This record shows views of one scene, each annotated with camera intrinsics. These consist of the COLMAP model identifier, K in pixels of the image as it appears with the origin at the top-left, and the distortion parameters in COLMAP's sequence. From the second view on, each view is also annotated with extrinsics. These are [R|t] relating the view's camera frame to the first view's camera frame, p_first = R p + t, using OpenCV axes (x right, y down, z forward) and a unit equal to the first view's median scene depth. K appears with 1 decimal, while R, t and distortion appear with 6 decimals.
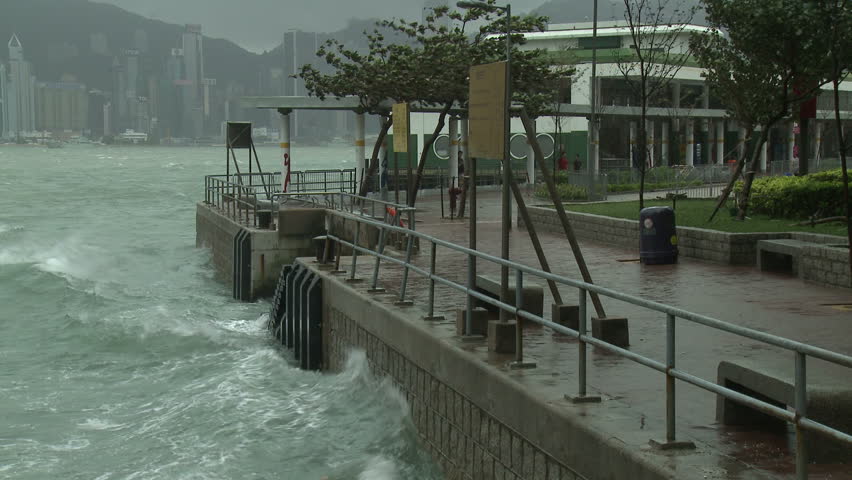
lens RADIAL K [[1640.8, 0, 426.0], [0, 1640.8, 240.0], [0, 0, 1]] dist [0.227107, 2.160072]
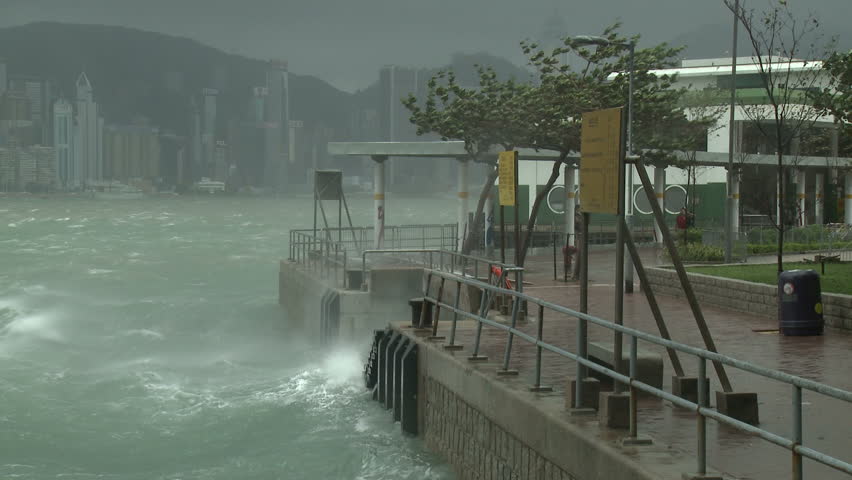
lens RADIAL K [[1581.4, 0, 426.0], [0, 1581.4, 240.0], [0, 0, 1]] dist [0.240251, 1.622973]
pose [[0.998430, 0.010102, -0.055088, -0.012792], [-0.011858, 0.999429, -0.031652, -0.007237], [0.054736, 0.032256, 0.997980, 0.145672]]
